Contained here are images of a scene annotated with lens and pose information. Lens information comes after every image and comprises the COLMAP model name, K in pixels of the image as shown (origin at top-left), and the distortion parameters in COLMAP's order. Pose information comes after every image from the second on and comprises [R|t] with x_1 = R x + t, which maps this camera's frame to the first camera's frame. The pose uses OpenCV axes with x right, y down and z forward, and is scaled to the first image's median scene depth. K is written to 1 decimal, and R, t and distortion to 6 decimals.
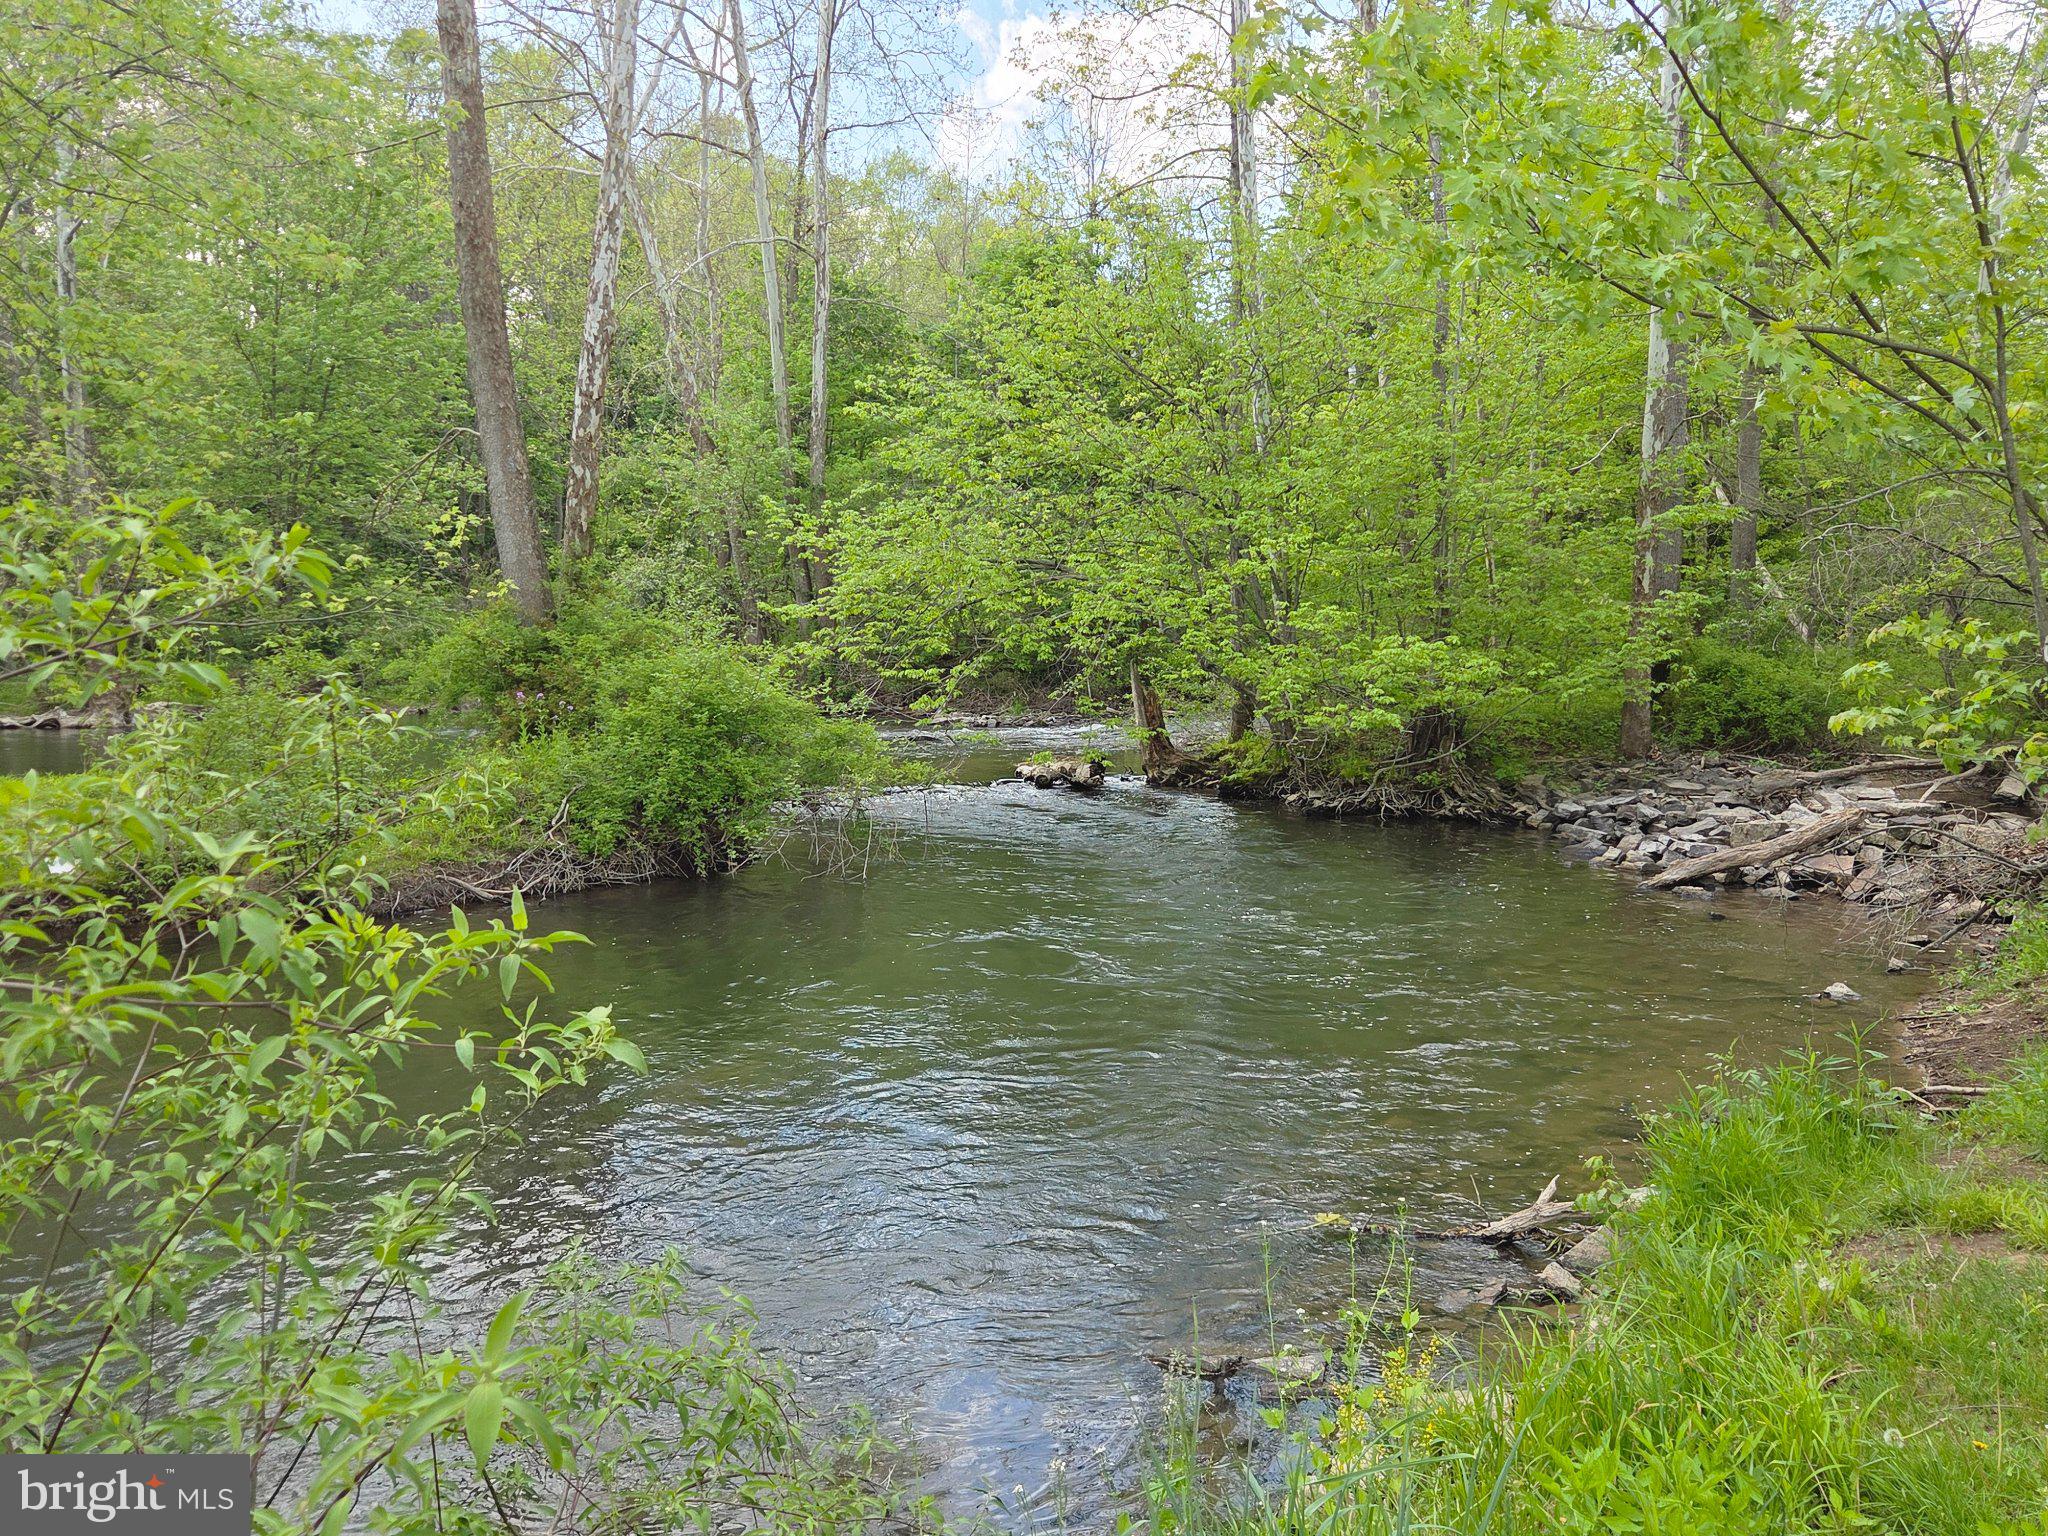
lens RADIAL K [[1771.6, 0, 1024.0], [0, 1771.6, 768.0], [0, 0, 1]] dist [-0.004882, -0.002066]
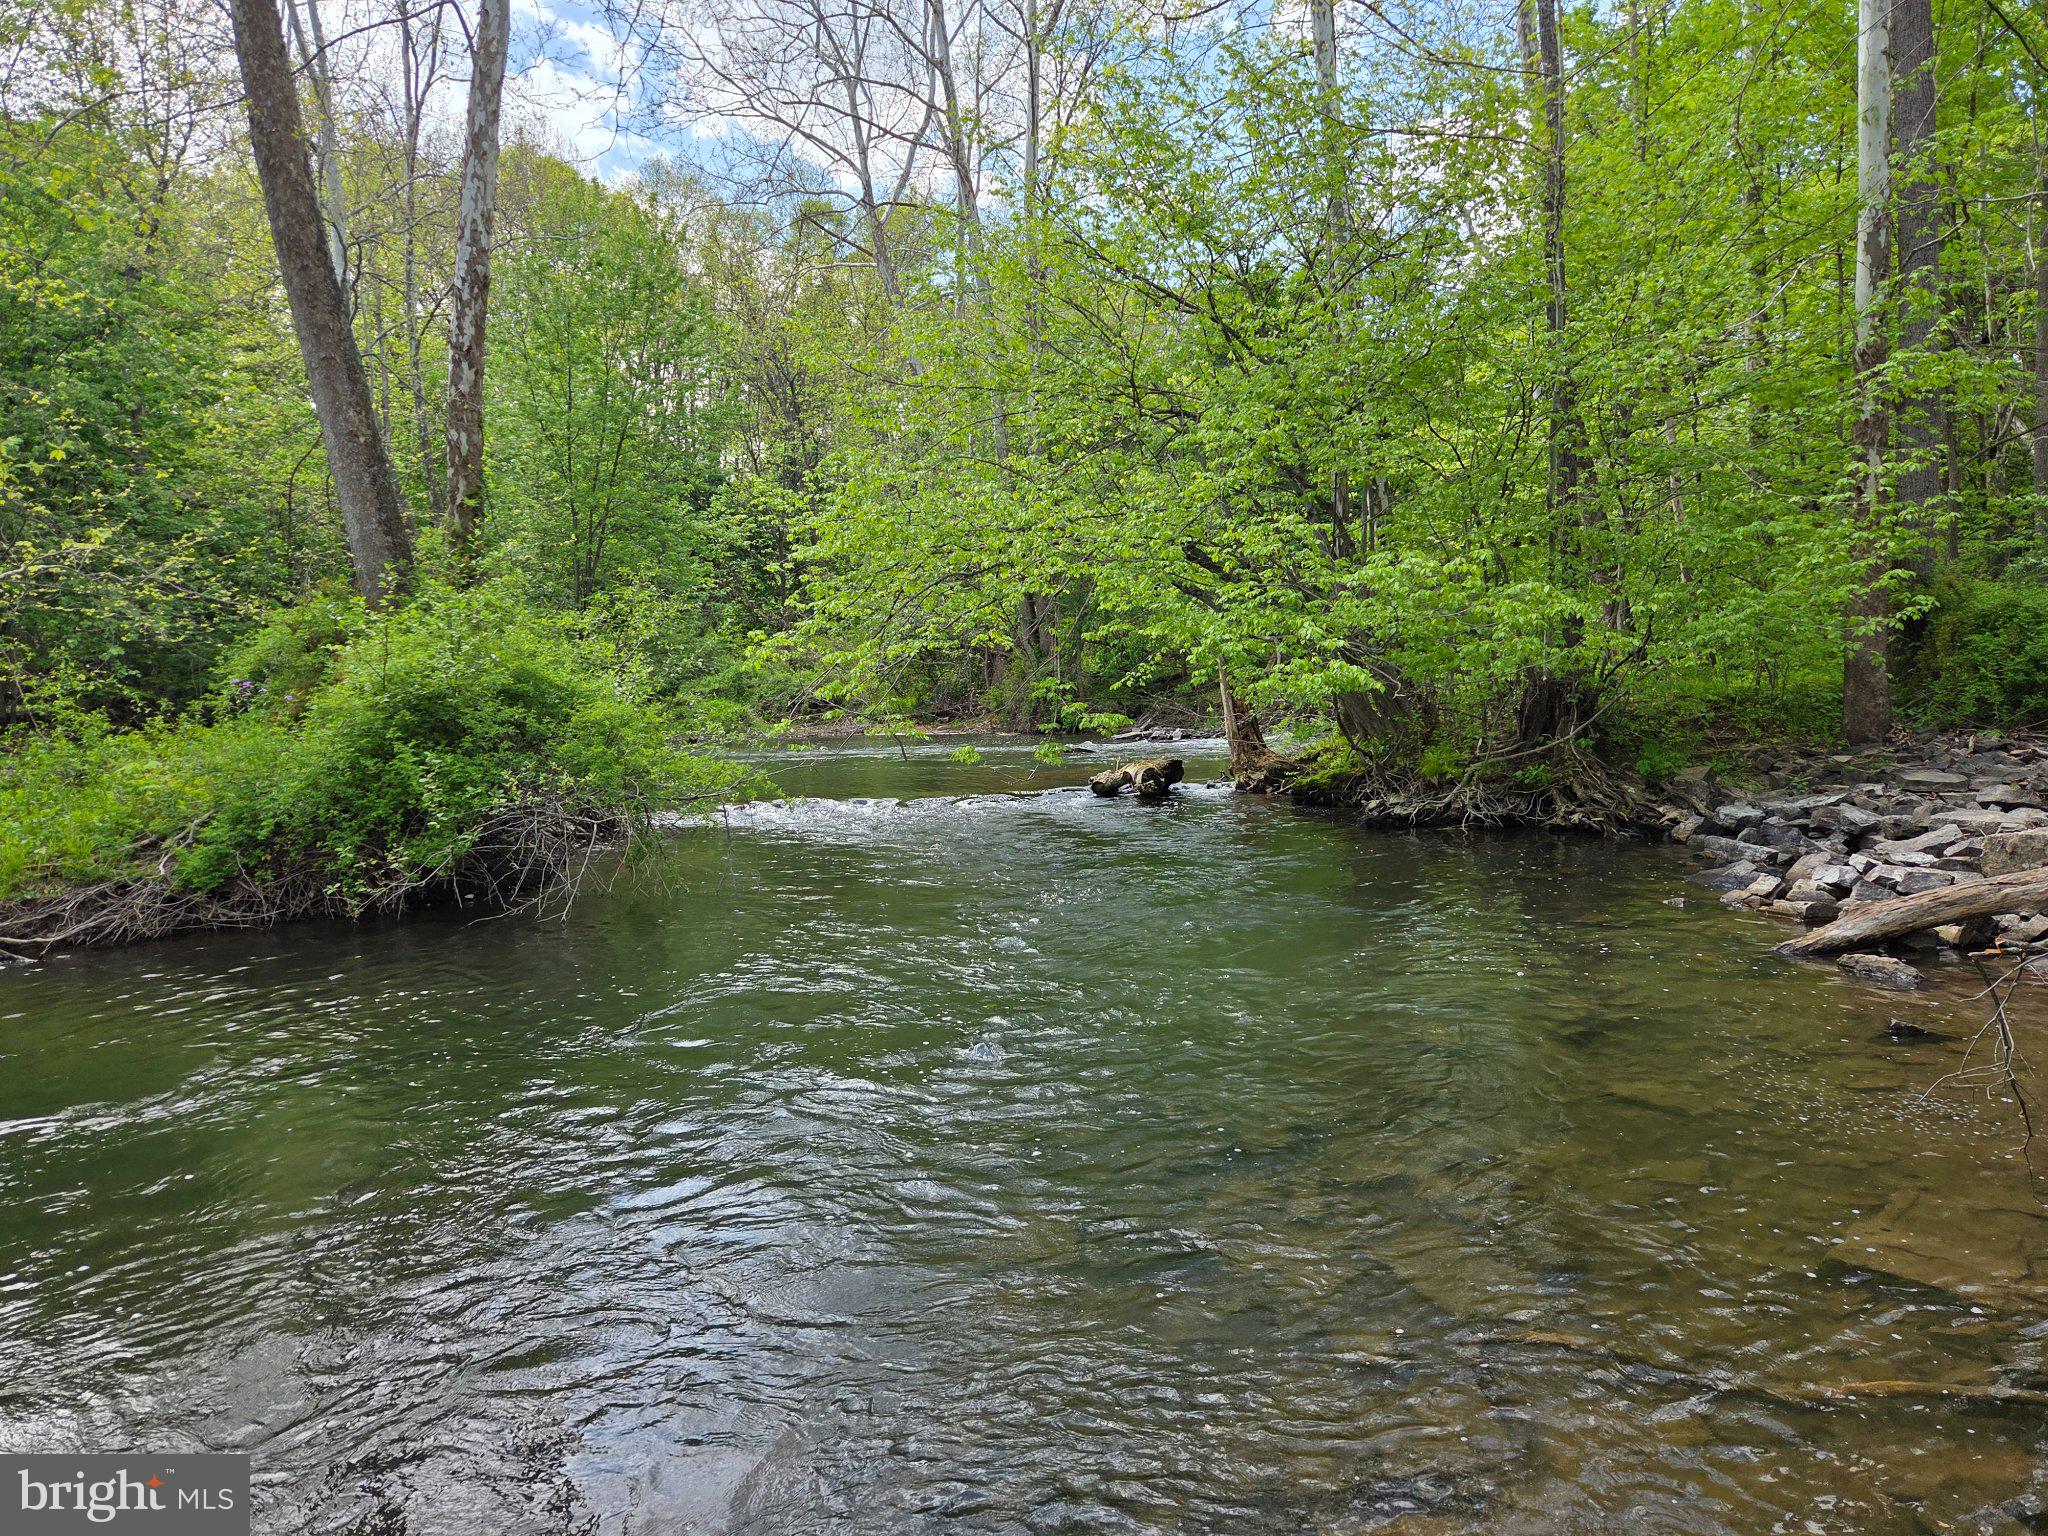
lens RADIAL K [[1358.7, 0, 1024.0], [0, 1358.7, 768.0], [0, 0, 1]] dist [0.009232, -0.034989]
pose [[0.957081, -0.018773, -0.289212, 0.200232], [0.013190, 0.999687, -0.021241, 0.013133], [0.289521, 0.016515, 0.957029, 0.428219]]
